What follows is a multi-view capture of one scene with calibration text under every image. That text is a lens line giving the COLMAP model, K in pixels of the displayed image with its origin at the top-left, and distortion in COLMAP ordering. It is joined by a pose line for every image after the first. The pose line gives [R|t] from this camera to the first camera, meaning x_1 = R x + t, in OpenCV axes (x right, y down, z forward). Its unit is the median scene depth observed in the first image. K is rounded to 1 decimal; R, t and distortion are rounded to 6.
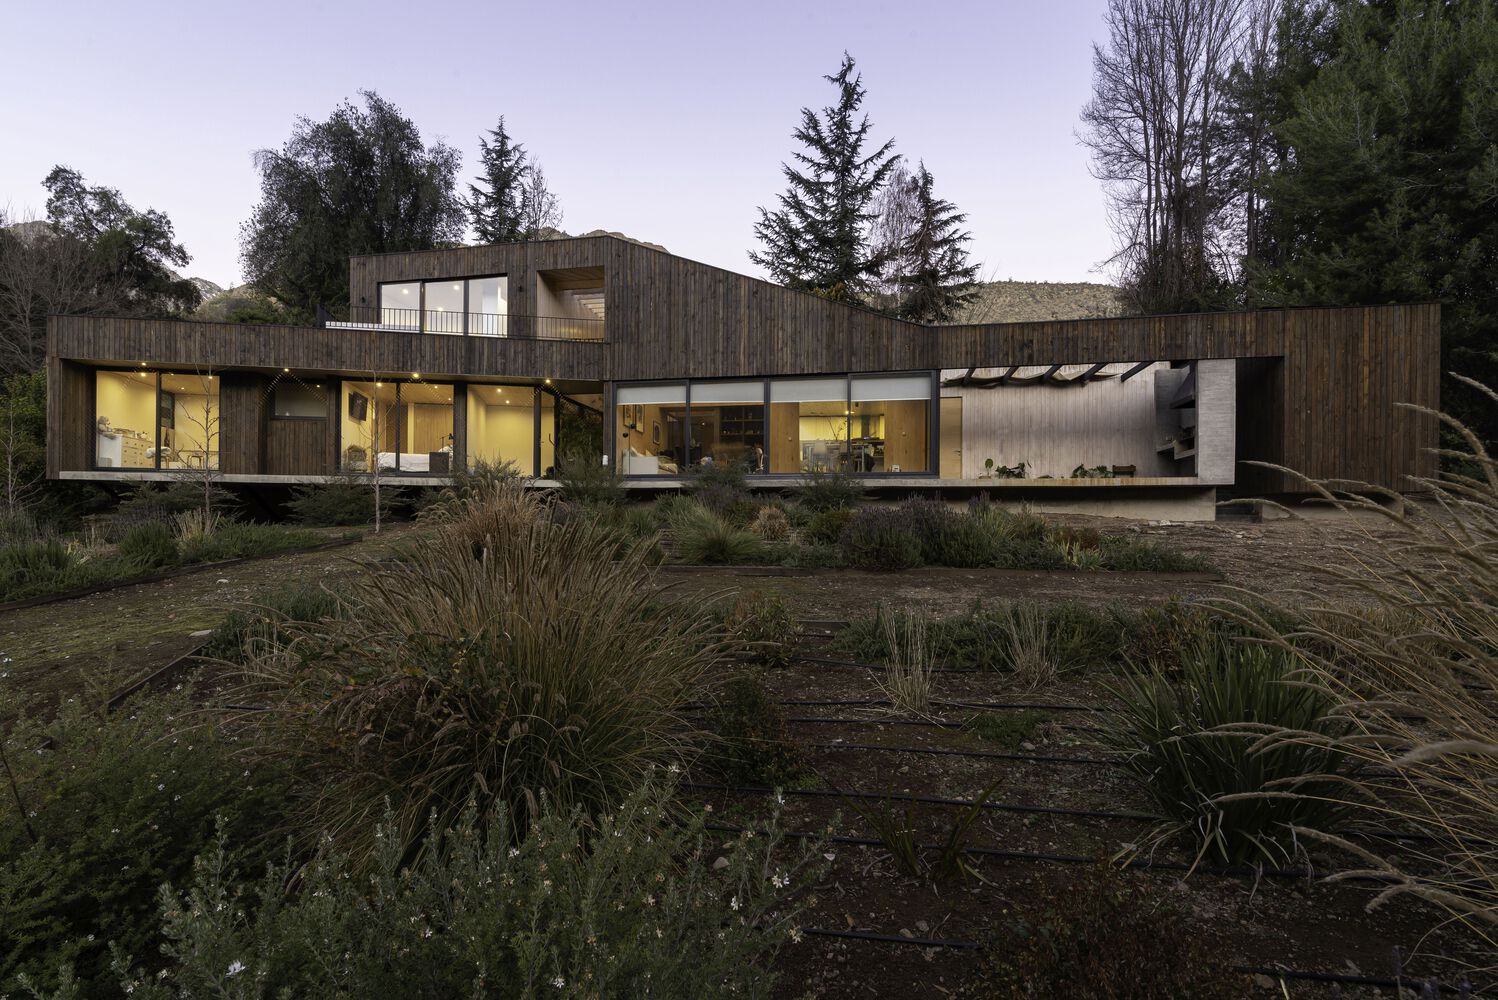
lens RADIAL K [[745.7, 0, 751.6], [0, 745.7, 530.8], [0, 0, 1]] dist [-0.004816, -0.000355]
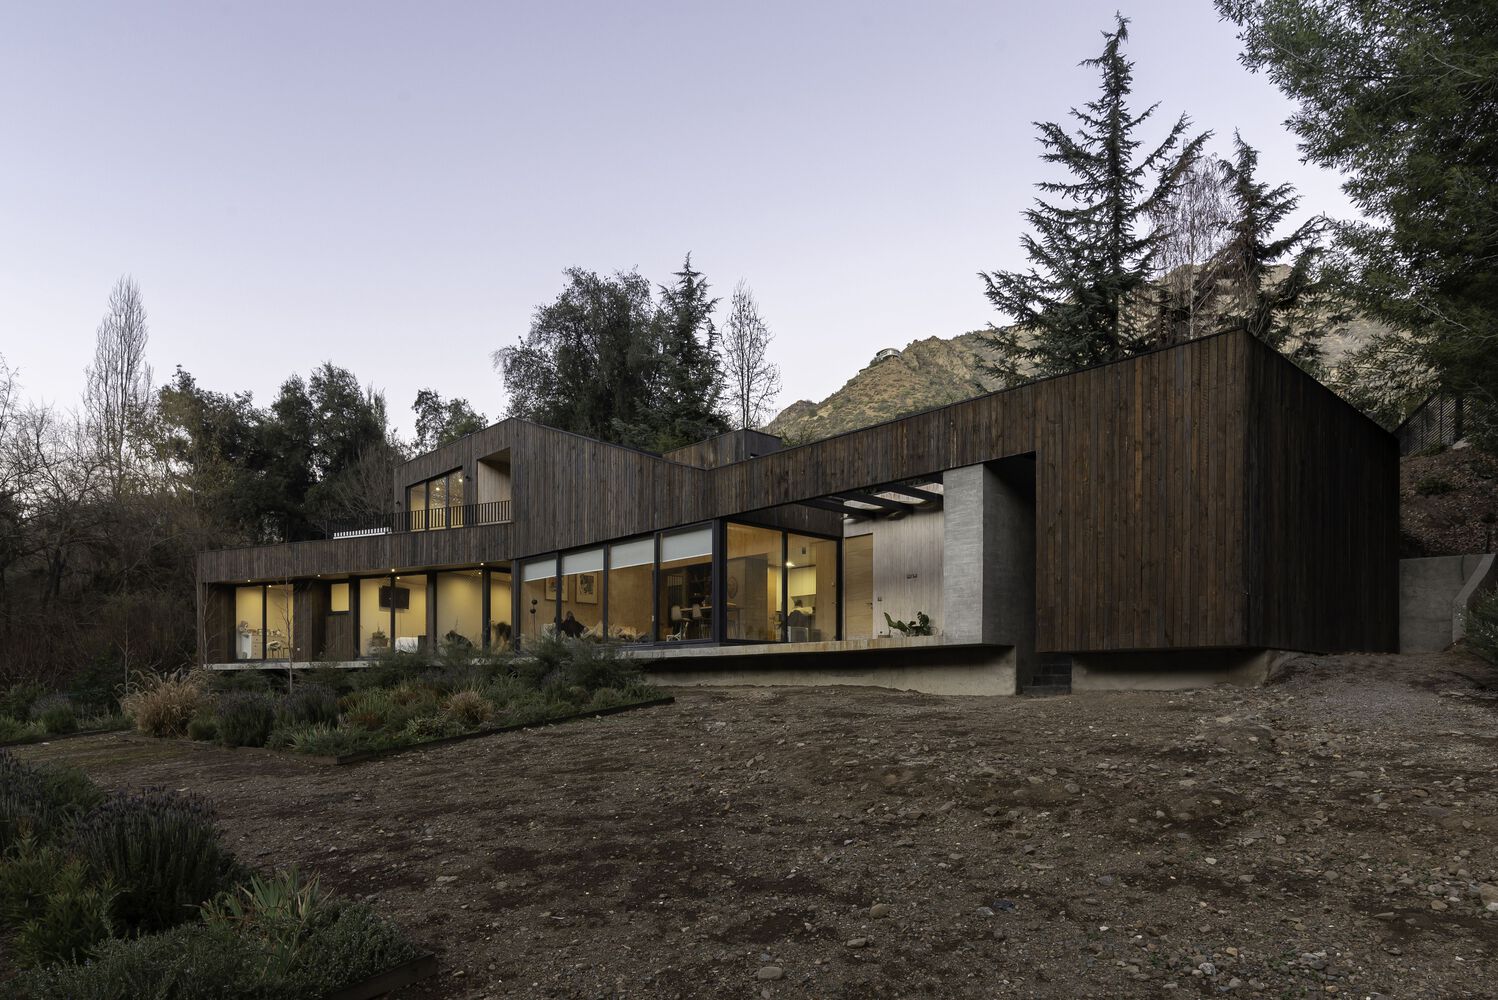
lens RADIAL K [[1003.7, 0, 757.5], [0, 1003.7, 680.6], [0, 0, 1]] dist [-0.000216, -0.001304]
pose [[0.801366, -0.014608, -0.597995, 0.879319], [0.007344, 0.999867, -0.014583, -0.013022], [0.598129, 0.007295, 0.801367, 0.101591]]
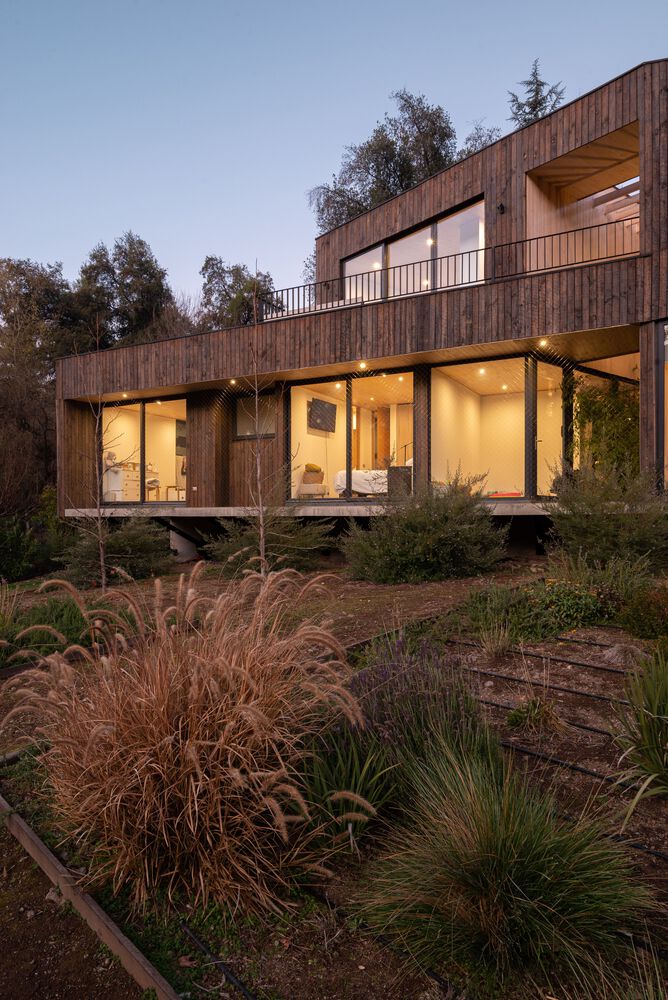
lens RADIAL K [[670.3, 0, 304.0], [0, 670.3, 514.6], [0, 0, 1]] dist [-0.000584, 0.000487]
pose [[0.750561, -0.009318, -0.660736, -0.055017], [0.007929, 0.999956, -0.005095, -0.056062], [0.660754, -0.001415, 0.750601, 0.446924]]
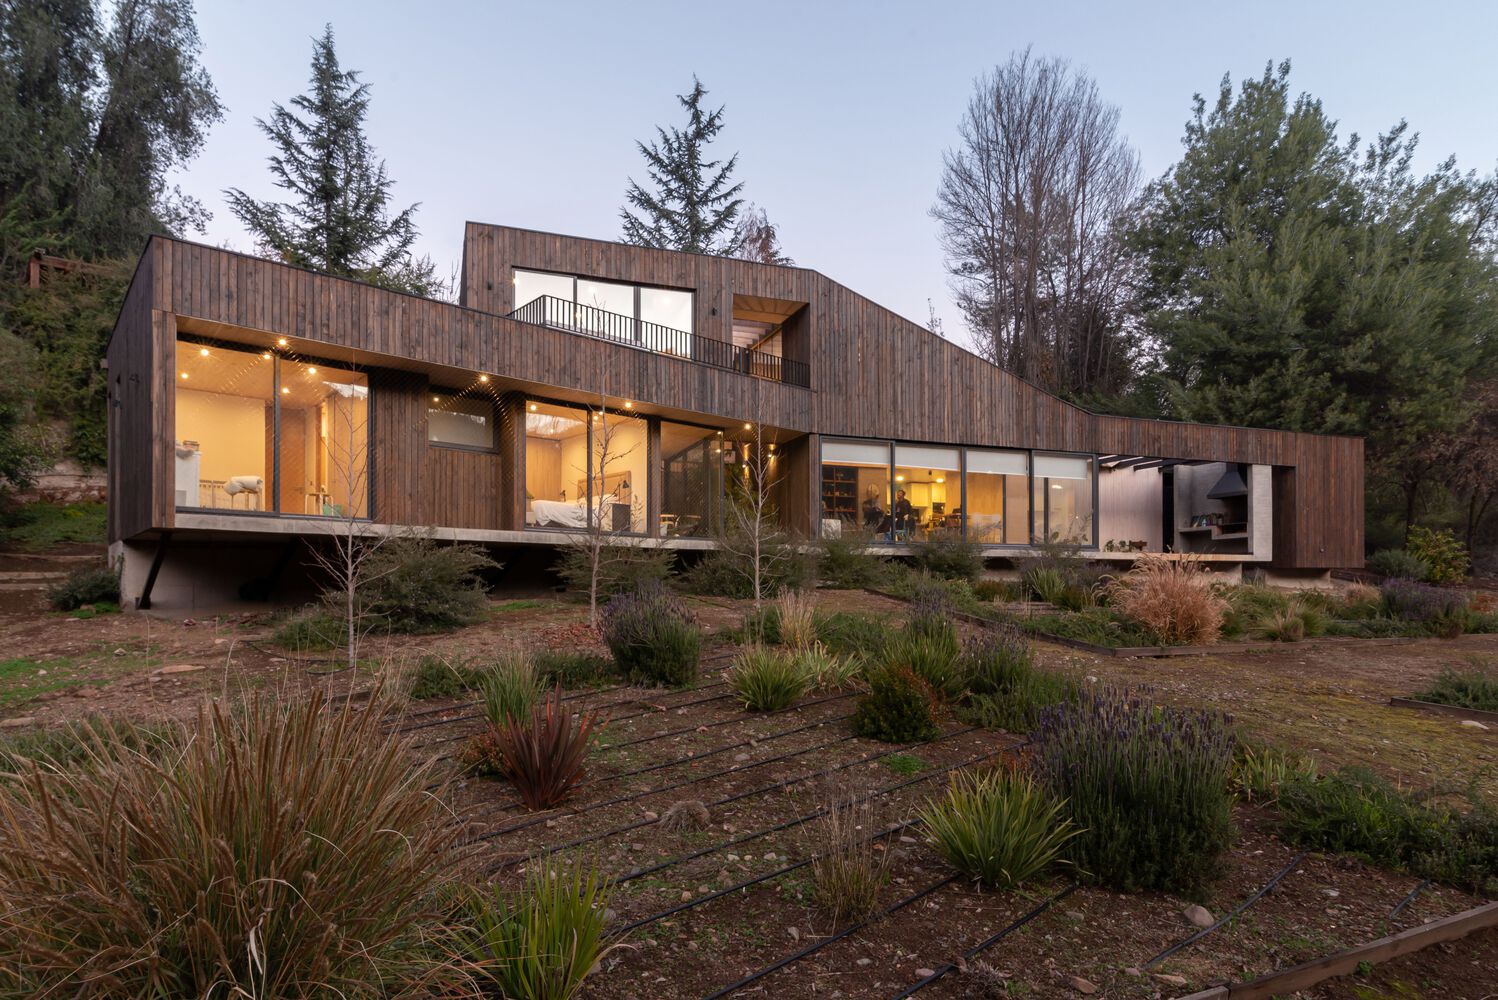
lens RADIAL K [[823.4, 0, 745.0], [0, 823.4, 589.4], [0, 0, 1]] dist [0.002319, -0.000279]
pose [[0.853863, -0.007144, 0.520449, -0.766909], [0.005399, 0.999974, 0.004868, -0.019826], [-0.520470, -0.001347, 0.853879, 0.199719]]
